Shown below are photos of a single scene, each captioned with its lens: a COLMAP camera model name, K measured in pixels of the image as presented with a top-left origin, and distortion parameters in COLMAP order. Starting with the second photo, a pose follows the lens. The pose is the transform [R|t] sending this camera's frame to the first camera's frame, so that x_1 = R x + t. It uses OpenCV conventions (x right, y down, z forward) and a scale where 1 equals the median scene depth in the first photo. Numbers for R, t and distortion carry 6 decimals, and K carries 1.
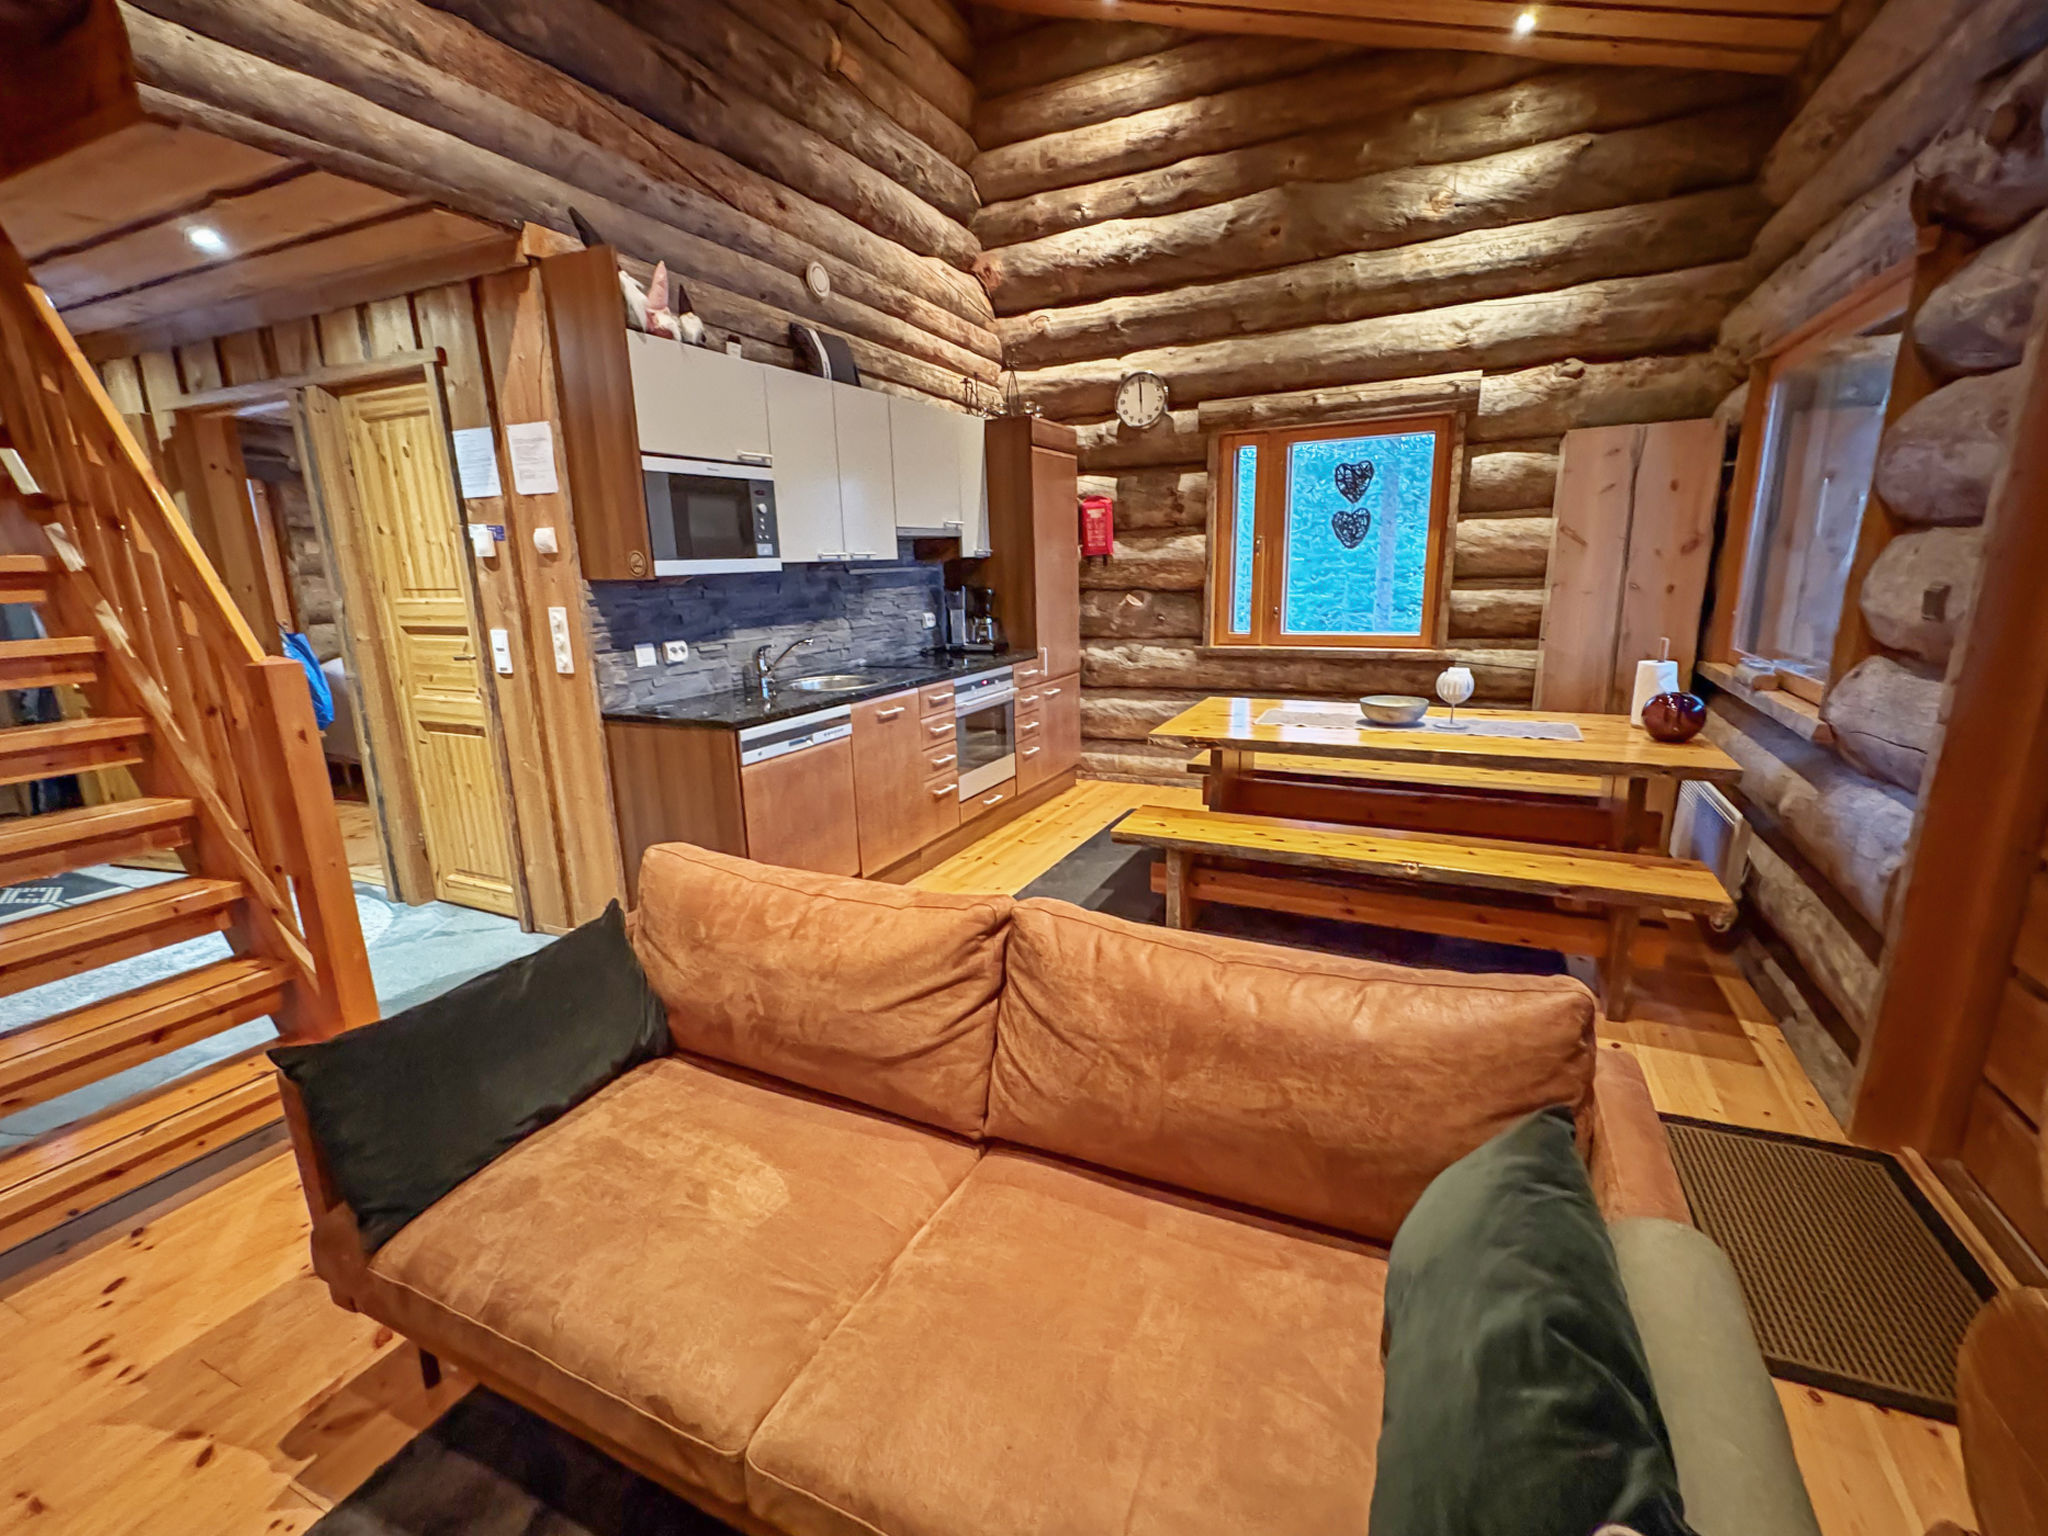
lens RADIAL K [[905.9, 0, 1013.1], [0, 905.9, 765.0], [0, 0, 1]] dist [0.023924, -0.002176]
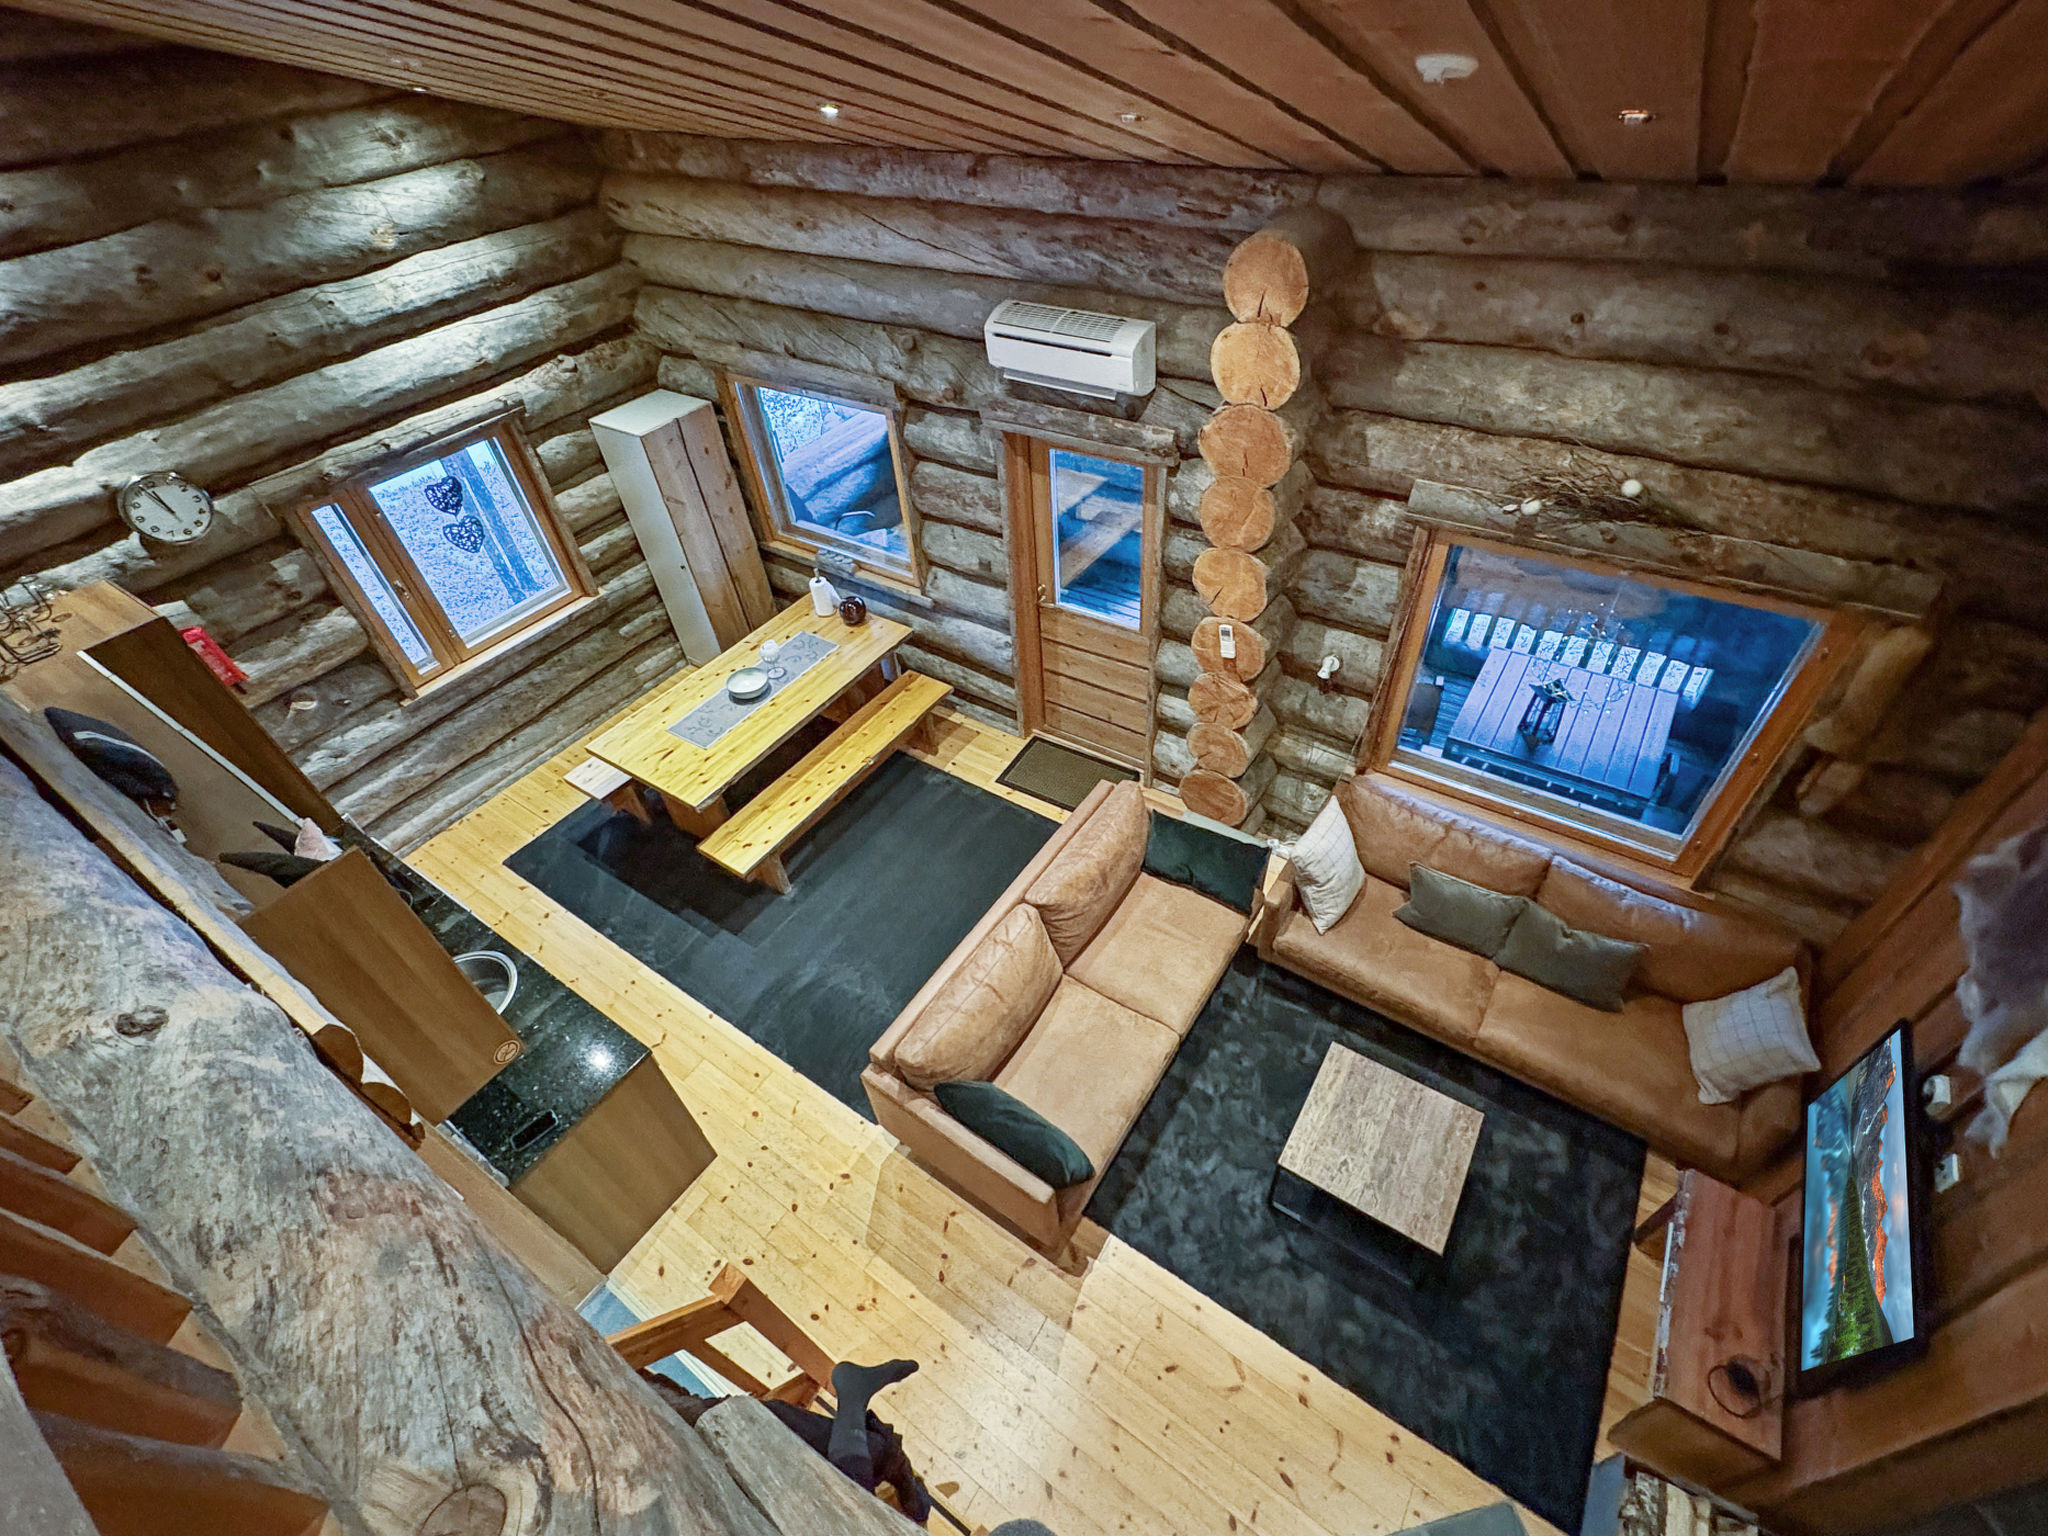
lens RADIAL K [[905.9, 0, 1031.1], [0, 905.9, 767.4], [0, 0, 1]] dist [0.023924, -0.002176]
pose [[0.135901, -0.670281, 0.729557, -0.551670], [0.280073, 0.732344, 0.620670, -0.587267], [-0.950310, 0.119980, 0.287254, 0.095618]]
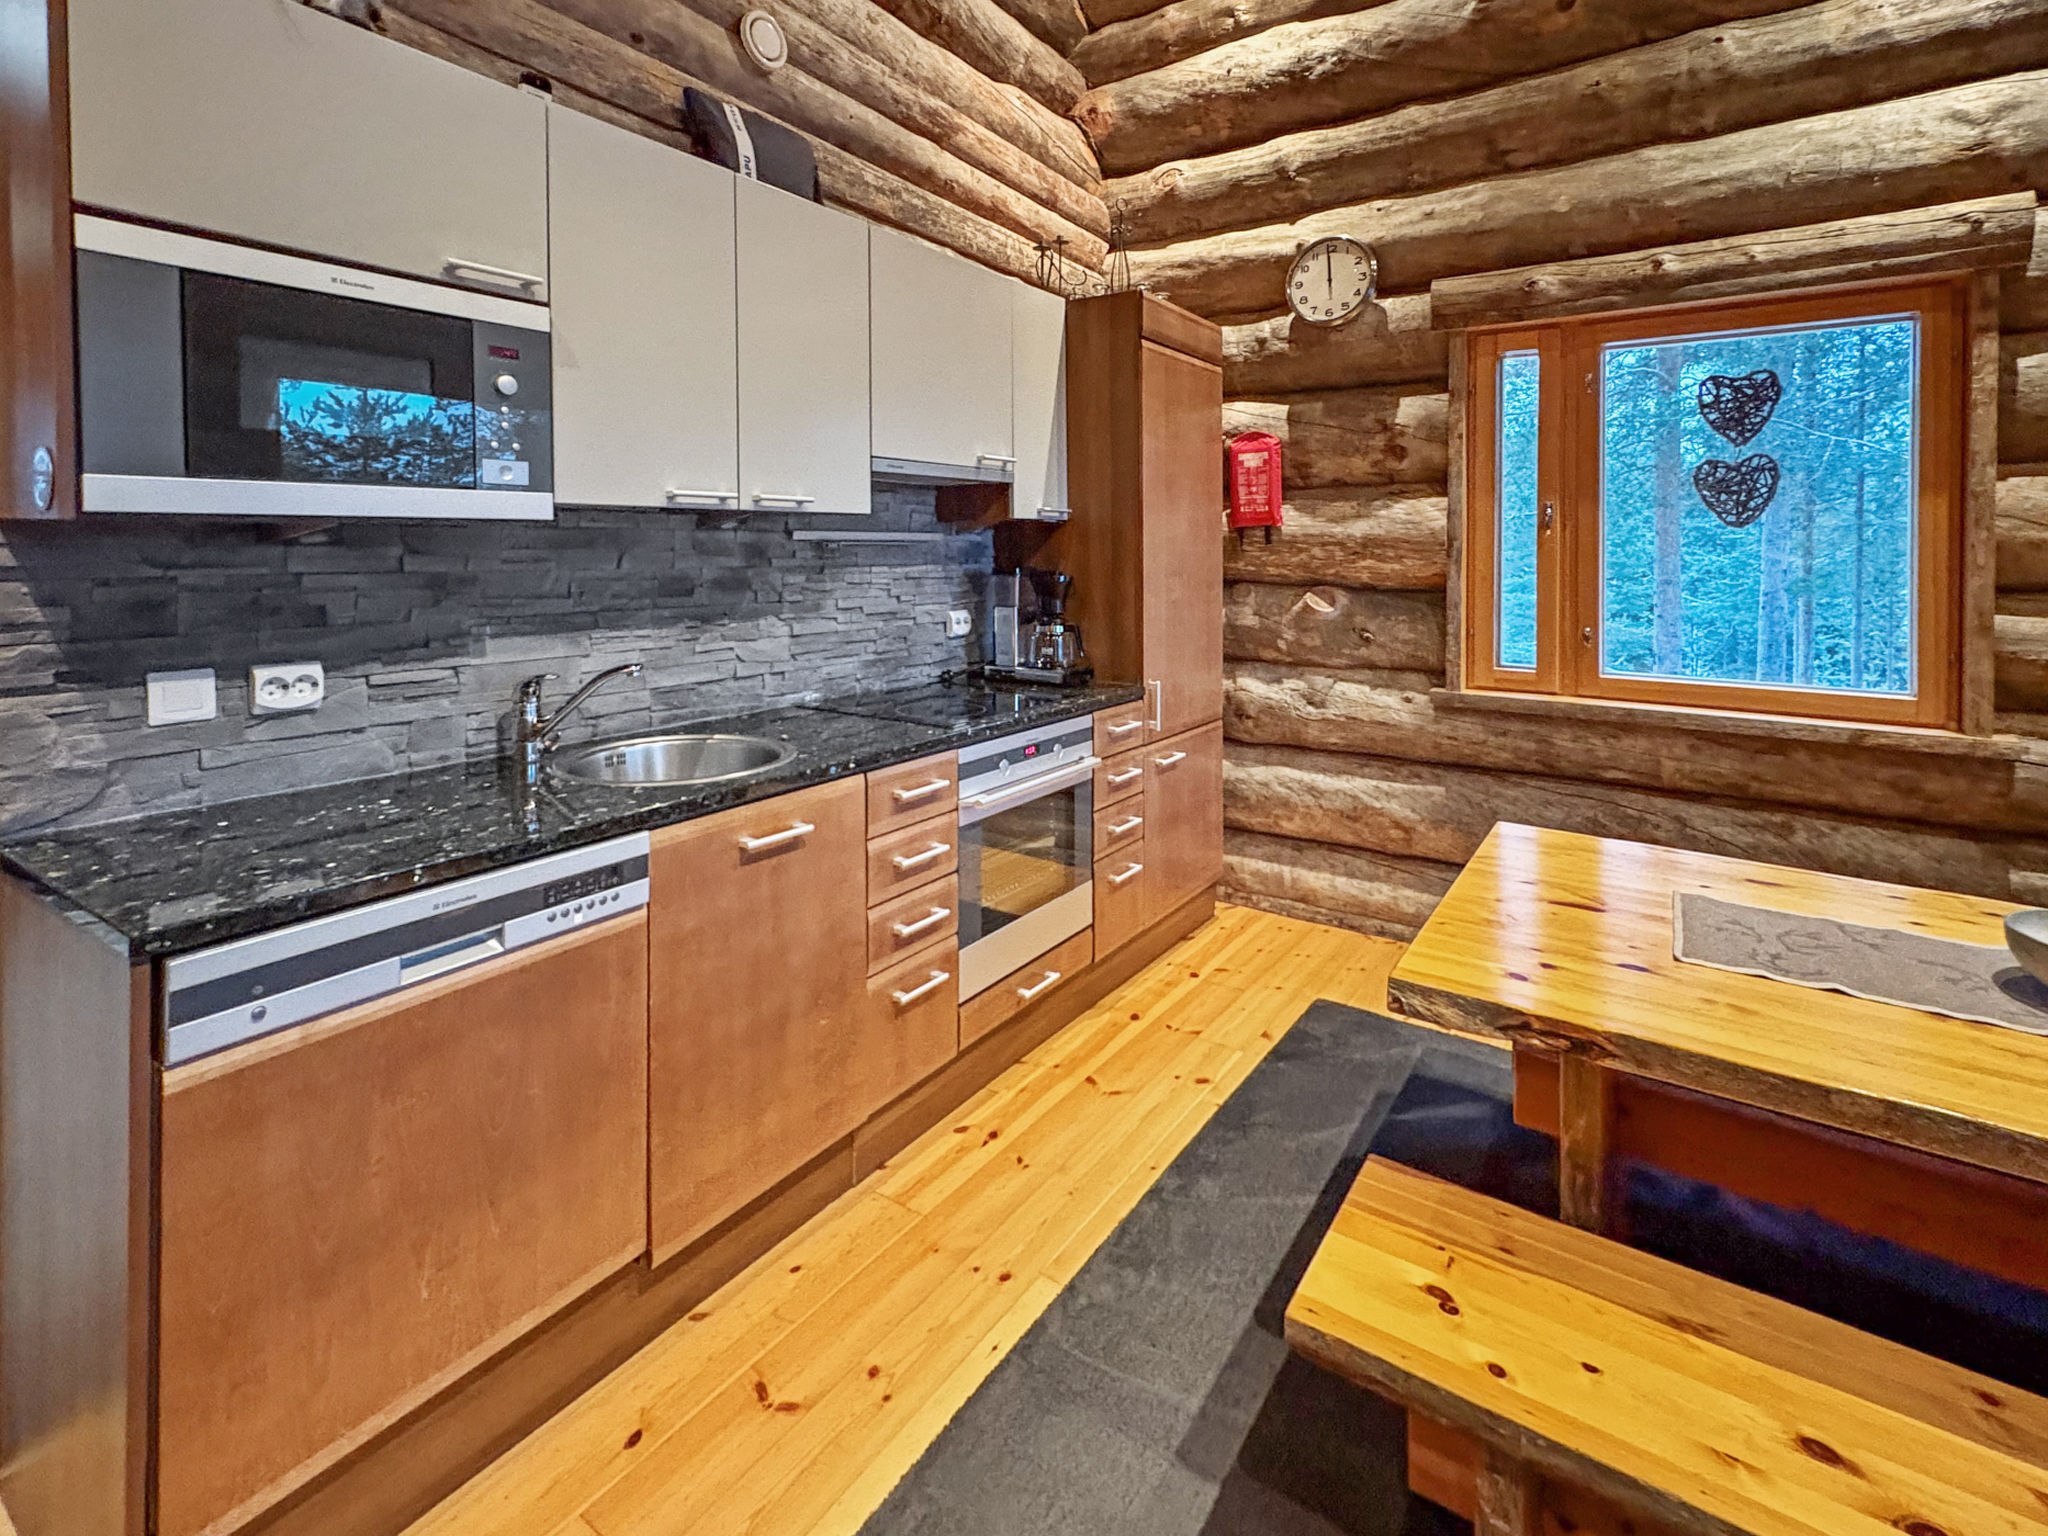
lens RADIAL K [[994.1, 0, 1033.1], [0, 994.1, 543.9], [0, 0, 1]] dist [0.018338, 0.001152]
pose [[0.990907, 0.031435, -0.130824, 0.040529], [-0.059563, 0.974347, -0.217027, -0.081324], [0.120646, 0.222846, 0.967359, 0.414052]]
